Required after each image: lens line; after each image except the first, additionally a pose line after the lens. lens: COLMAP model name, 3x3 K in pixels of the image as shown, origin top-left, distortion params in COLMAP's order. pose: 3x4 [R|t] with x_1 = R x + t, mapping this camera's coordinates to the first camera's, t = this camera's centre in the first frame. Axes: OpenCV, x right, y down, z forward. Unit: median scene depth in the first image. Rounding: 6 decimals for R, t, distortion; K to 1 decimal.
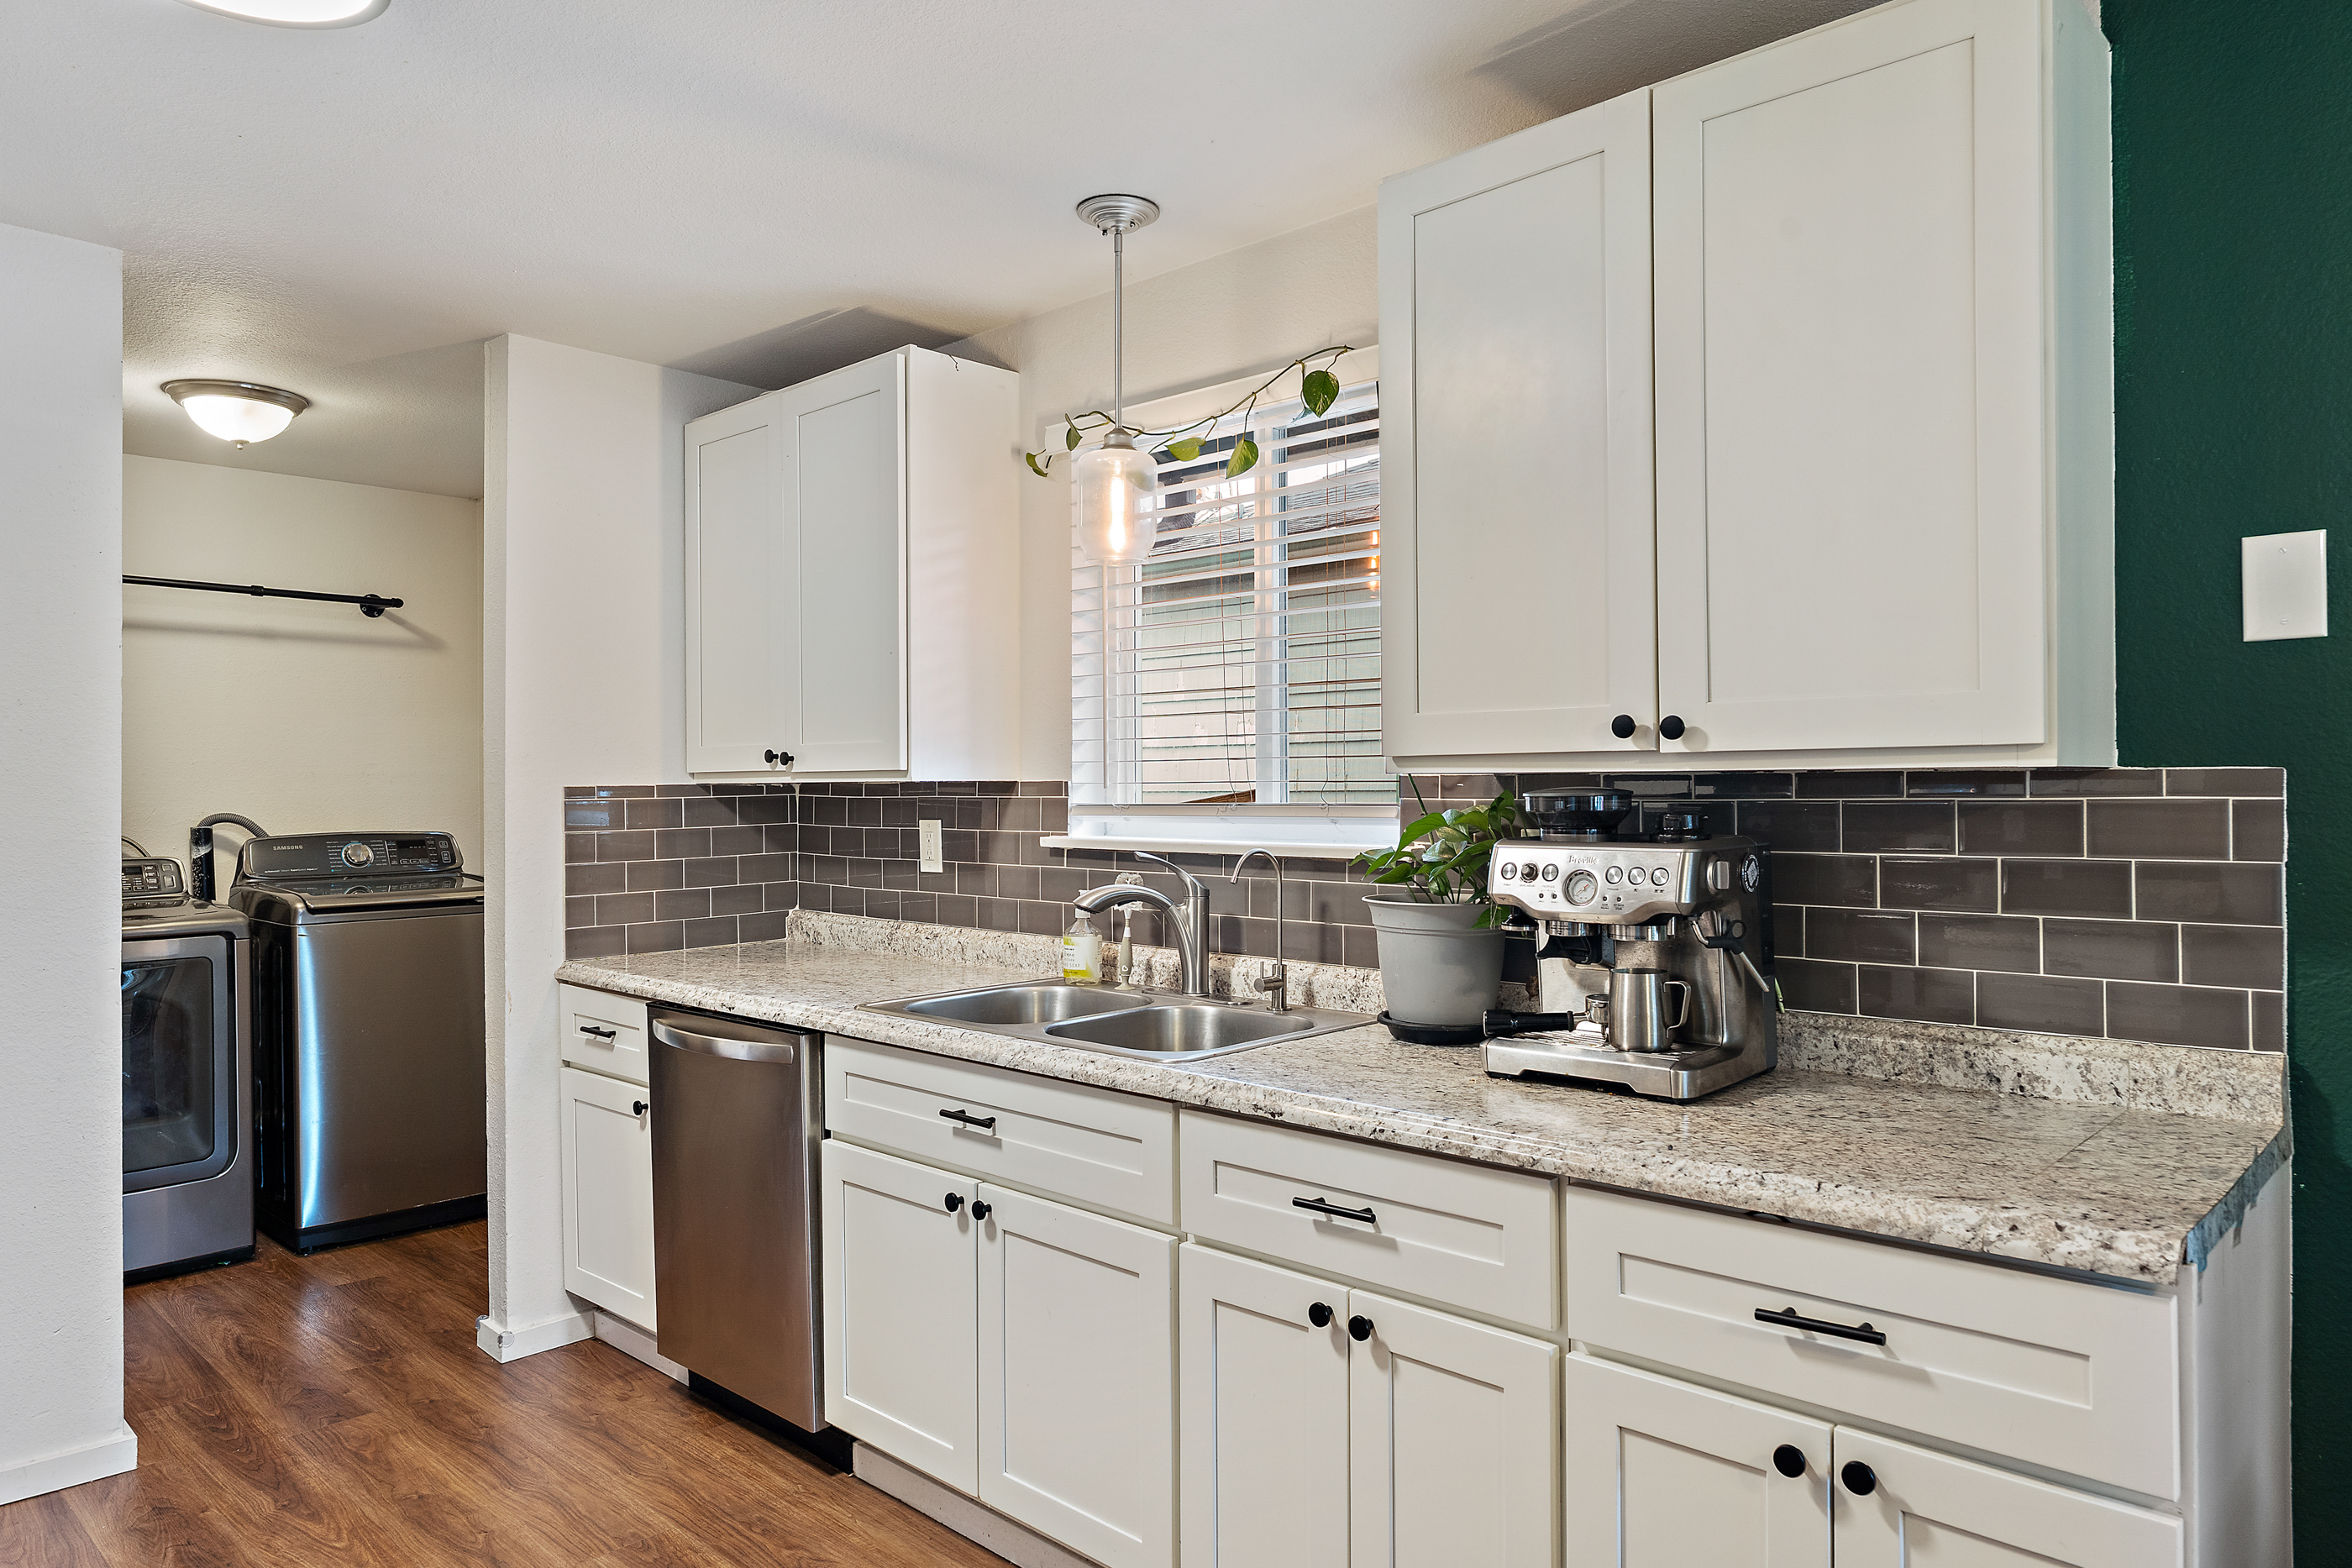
lens RADIAL K [[1457.3, 0, 1176.0], [0, 1457.3, 784.0], [0, 0, 1]] dist [0.004129, 0.000948]
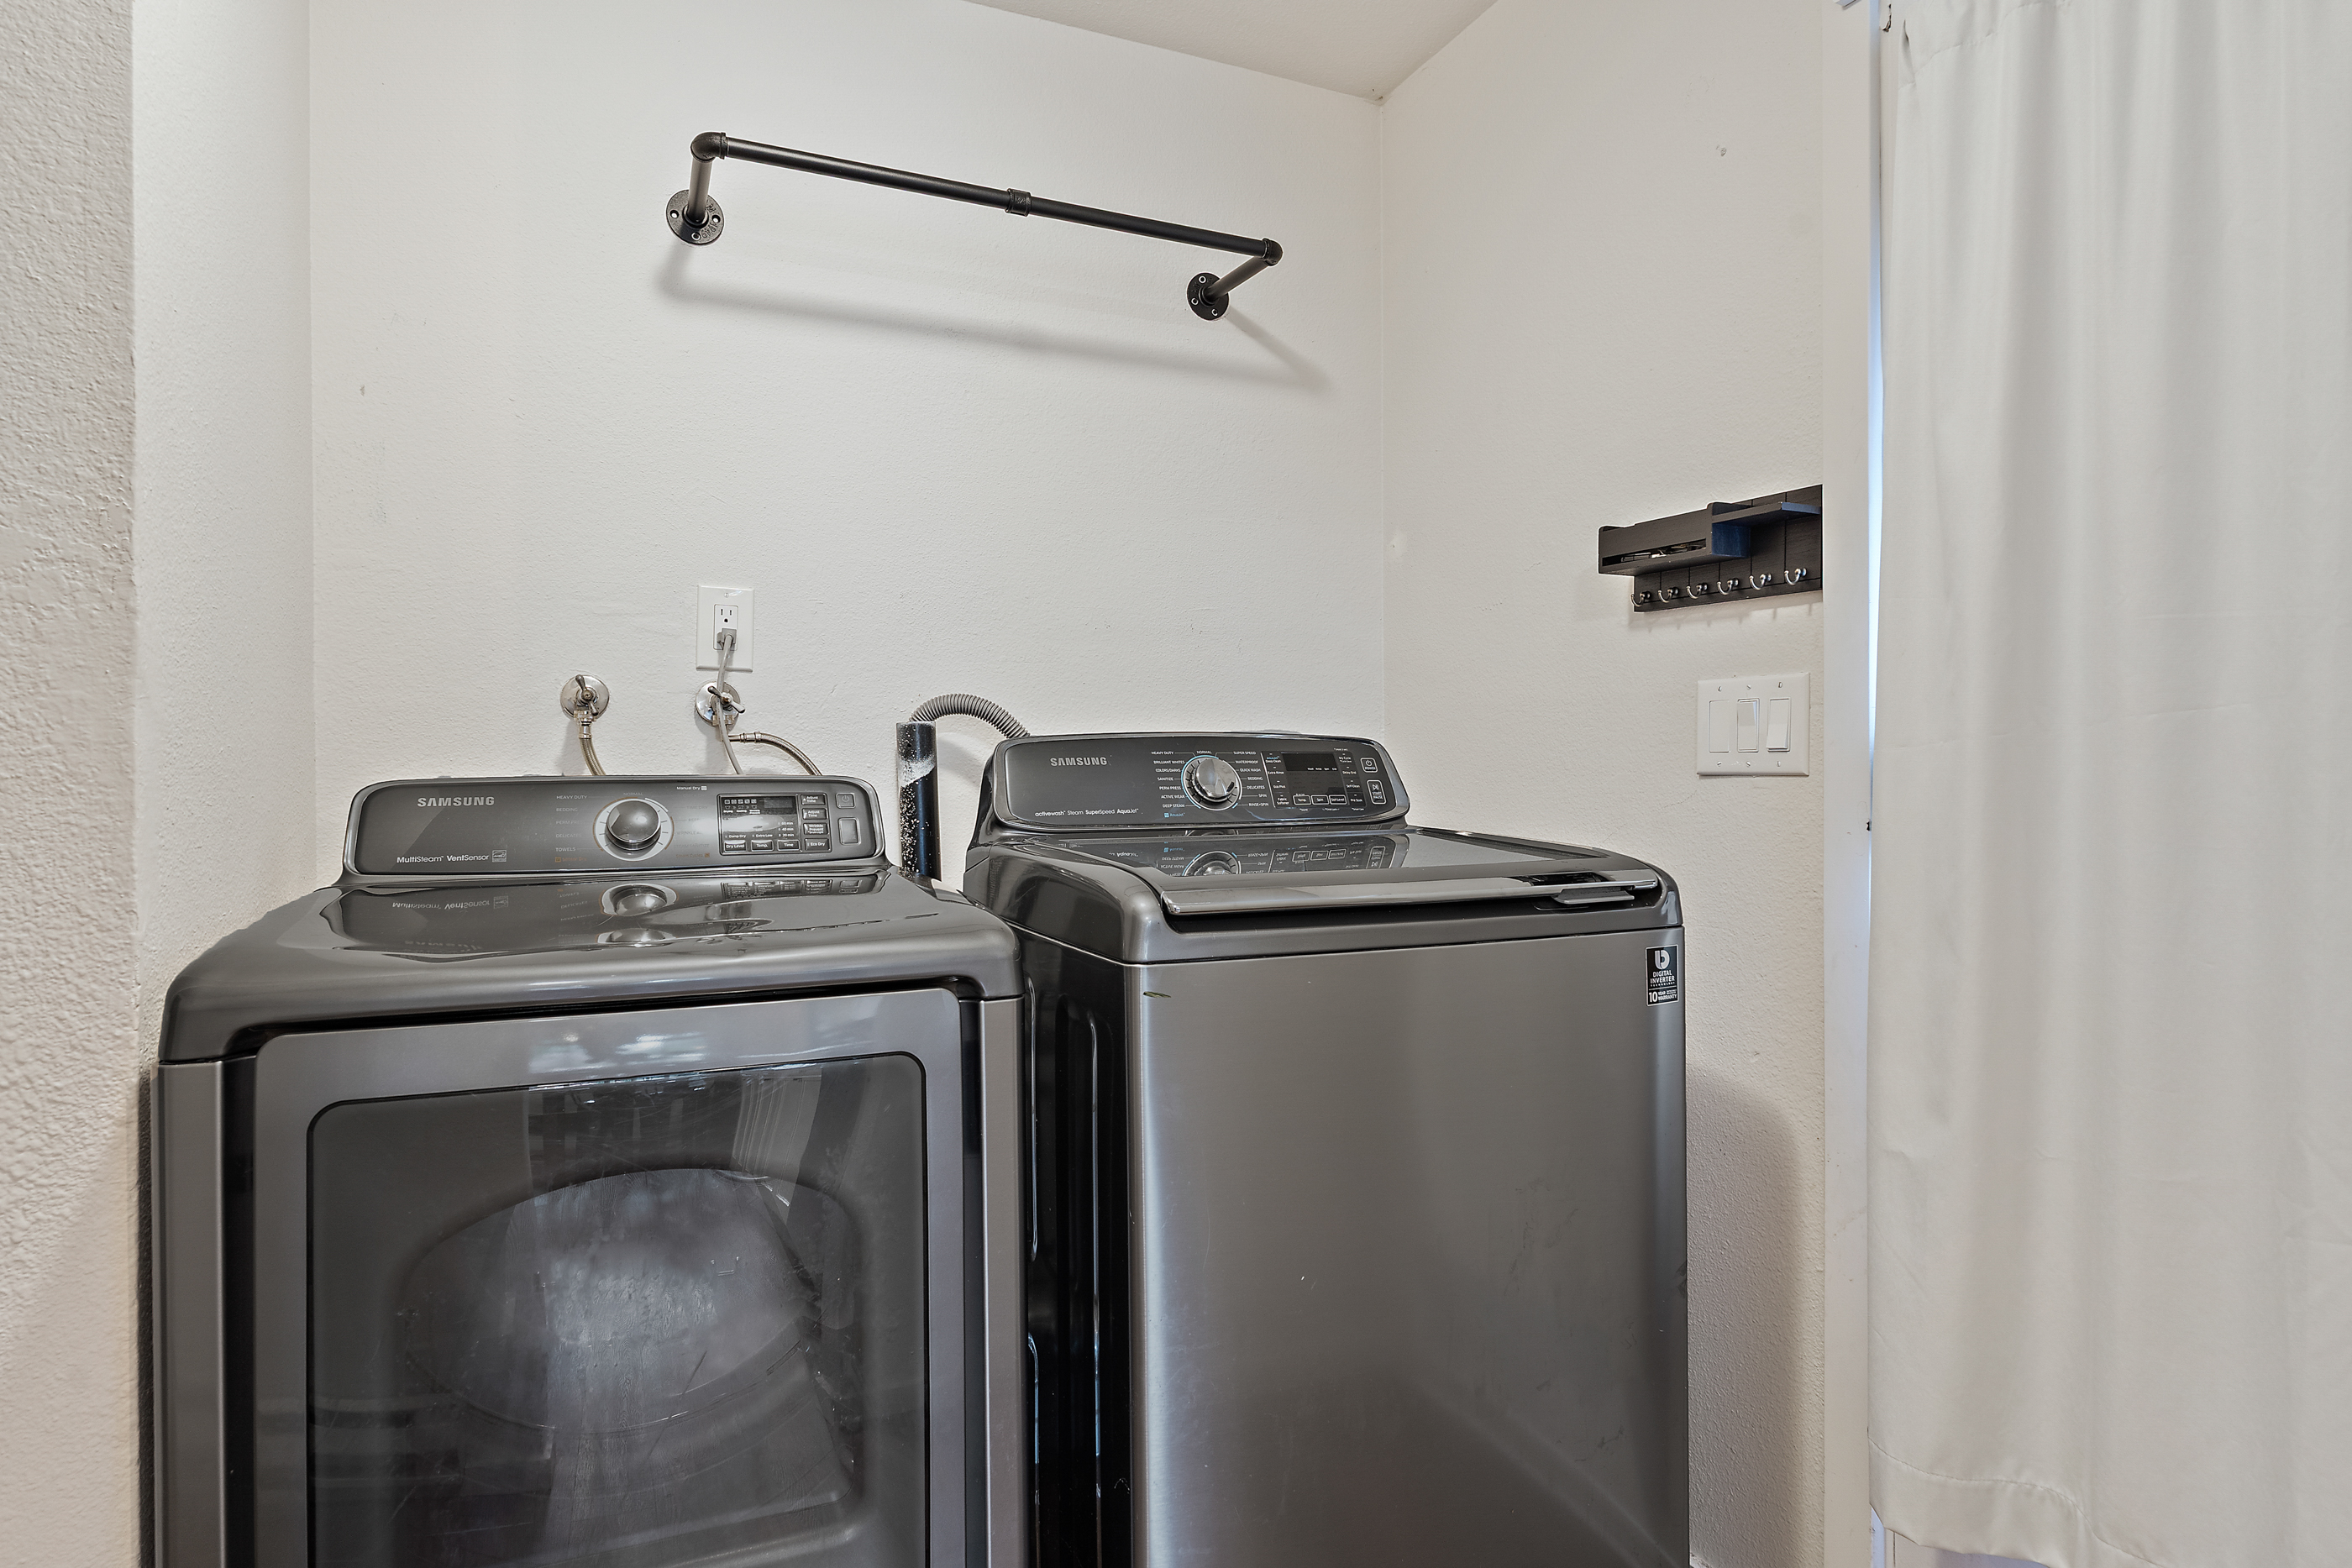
lens RADIAL K [[1349.4, 0, 1176.0], [0, 1349.4, 784.0], [0, 0, 1]] dist [-0.003341, -0.001654]
pose [[0.914105, 0.005761, -0.405436, -0.415134], [-0.002293, 0.999957, 0.009039, 0.046689], [0.405470, -0.007333, 0.914079, 0.637924]]
